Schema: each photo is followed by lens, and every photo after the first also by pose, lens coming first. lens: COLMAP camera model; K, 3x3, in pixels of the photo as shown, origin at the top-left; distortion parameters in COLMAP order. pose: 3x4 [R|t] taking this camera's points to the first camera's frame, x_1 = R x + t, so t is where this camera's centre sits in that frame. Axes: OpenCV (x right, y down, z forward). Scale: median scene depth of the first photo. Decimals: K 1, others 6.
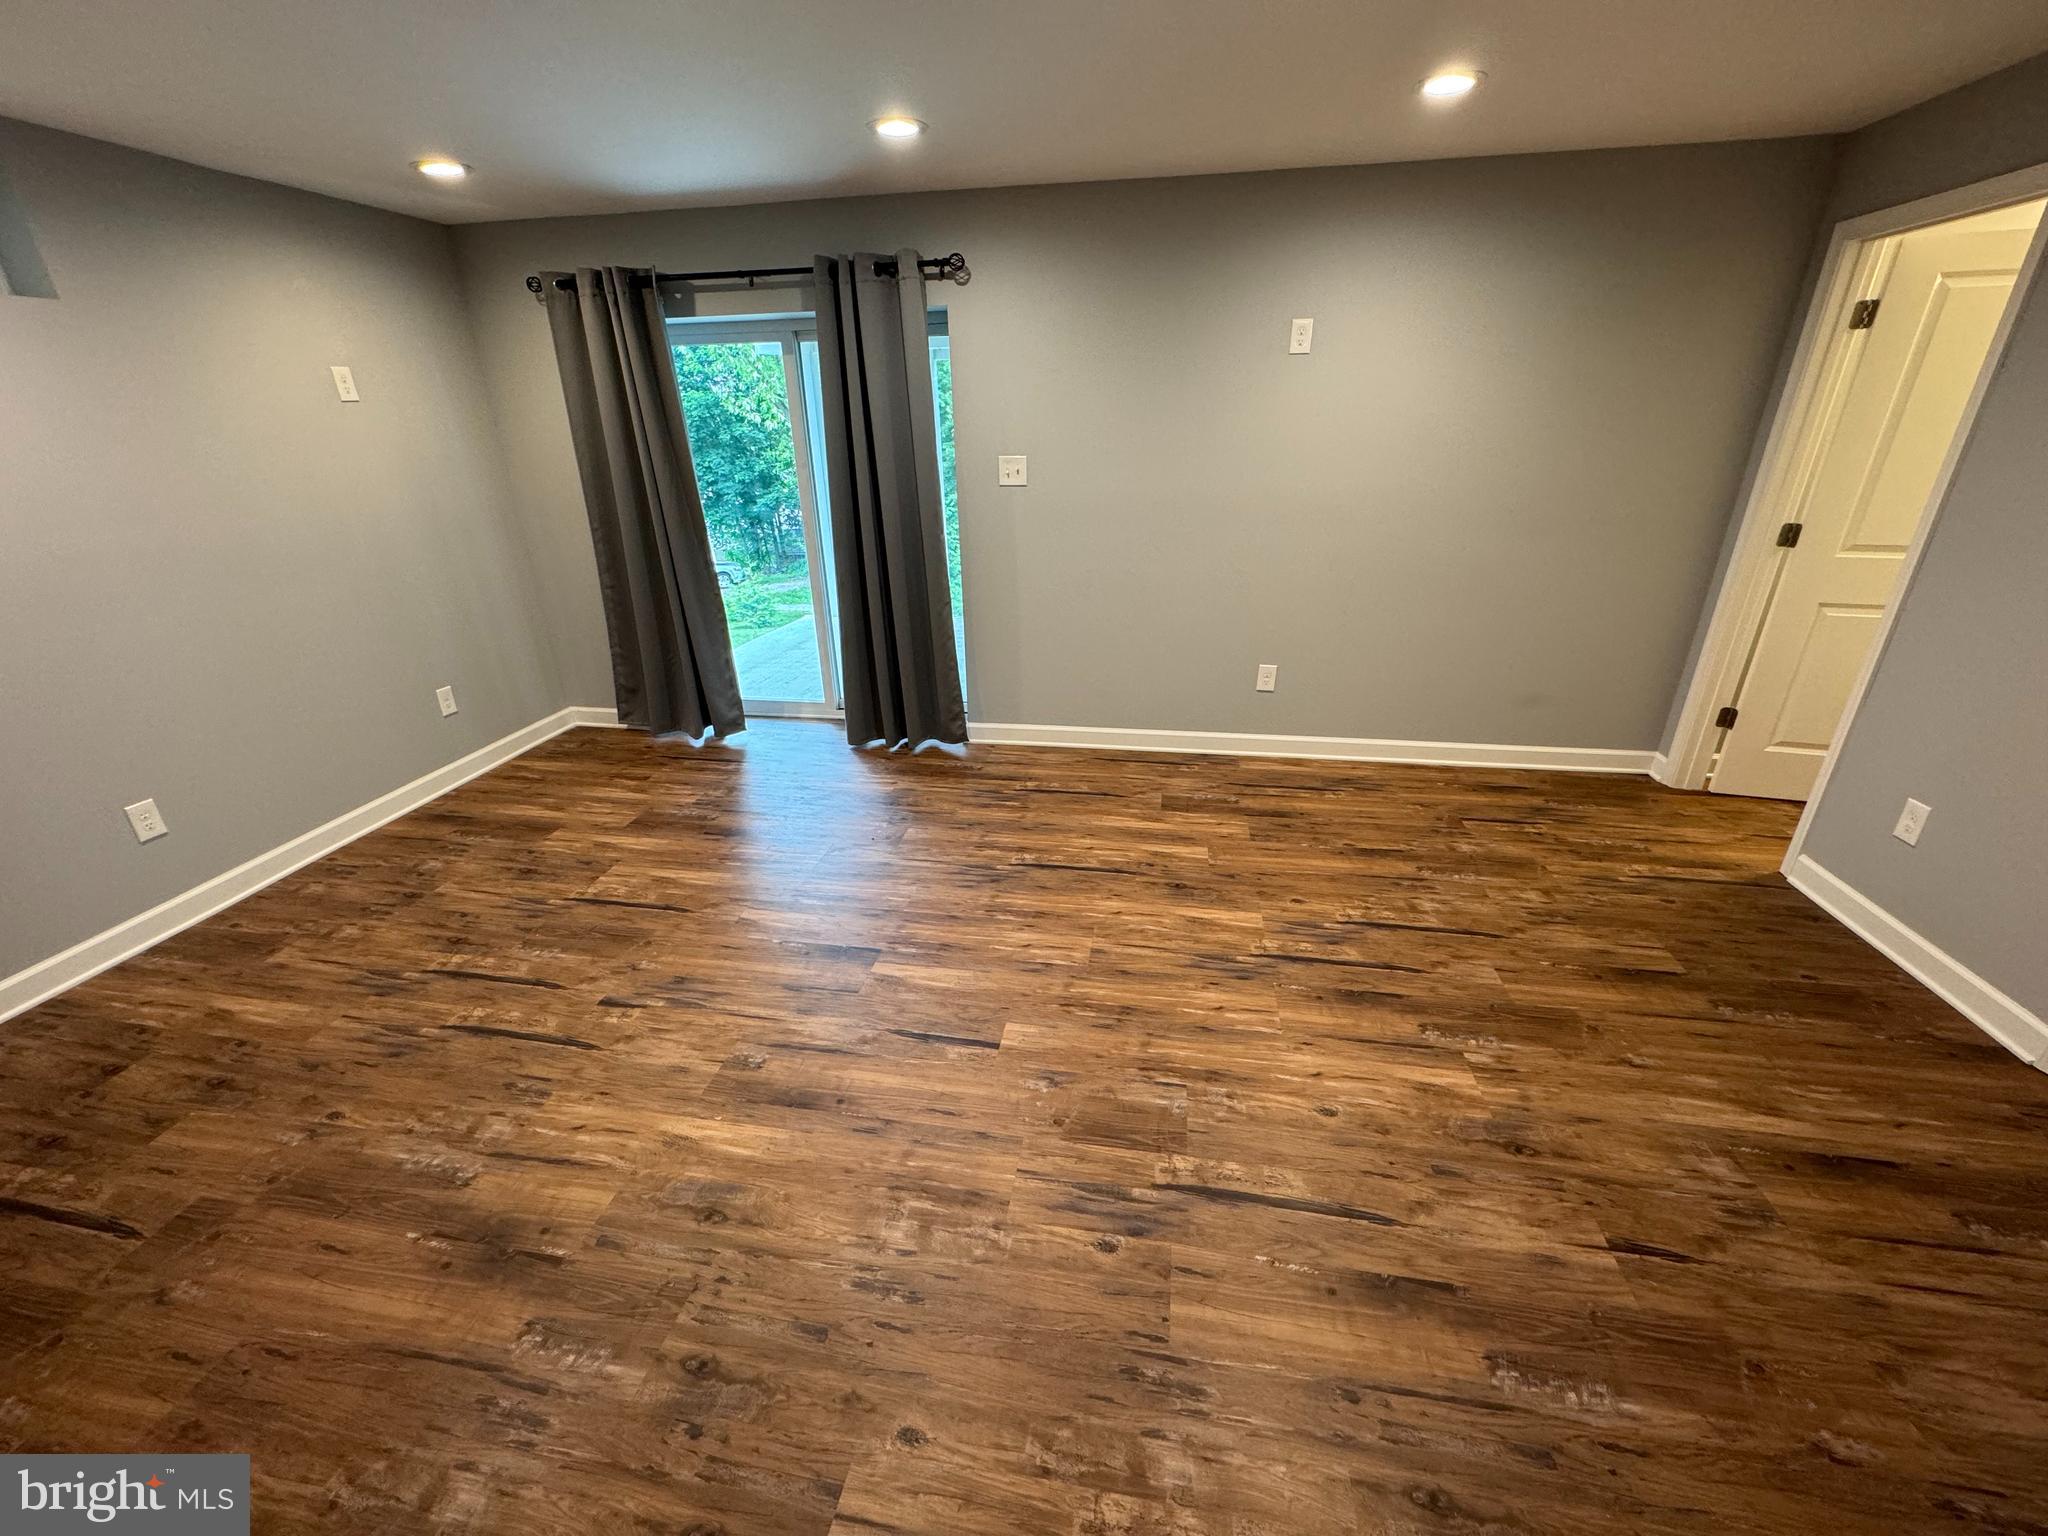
lens RADIAL K [[812.7, 0, 1024.0], [0, 812.7, 768.0], [0, 0, 1]] dist [-0.001070, 0.000211]
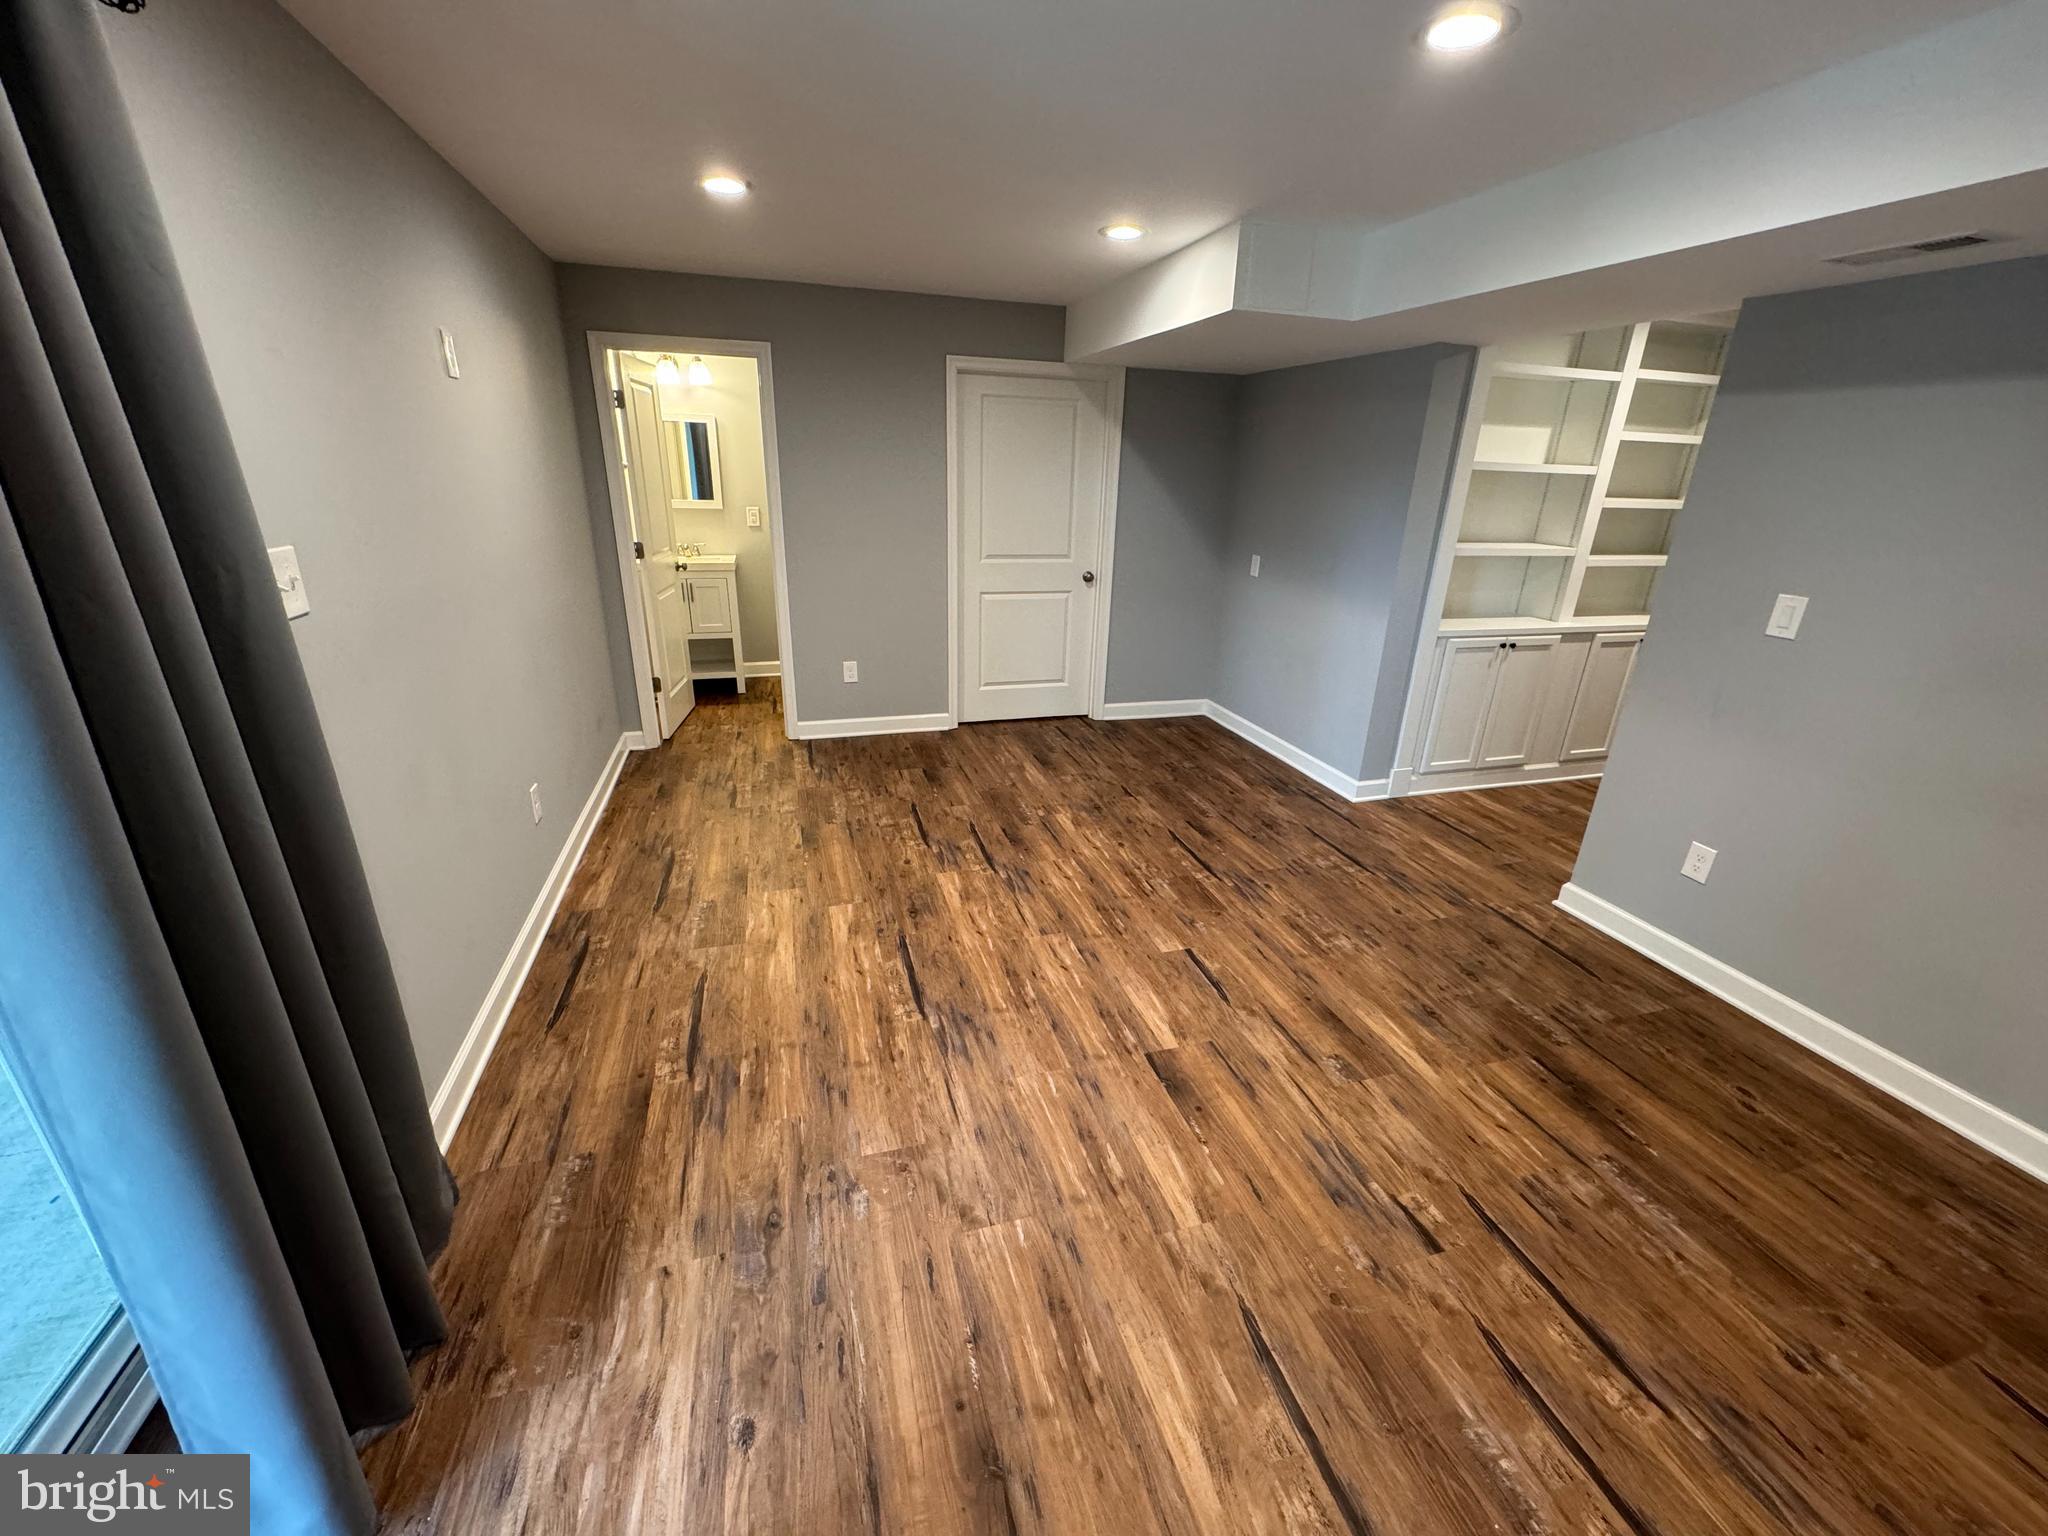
lens RADIAL K [[812.7, 0, 1024.0], [0, 812.7, 768.0], [0, 0, 1]] dist [-0.001070, 0.000211]
pose [[-0.445101, -0.307940, 0.840867, -0.853588], [0.337746, 0.811932, 0.476124, -0.558067], [-0.829345, 0.495923, -0.257386, 1.306694]]
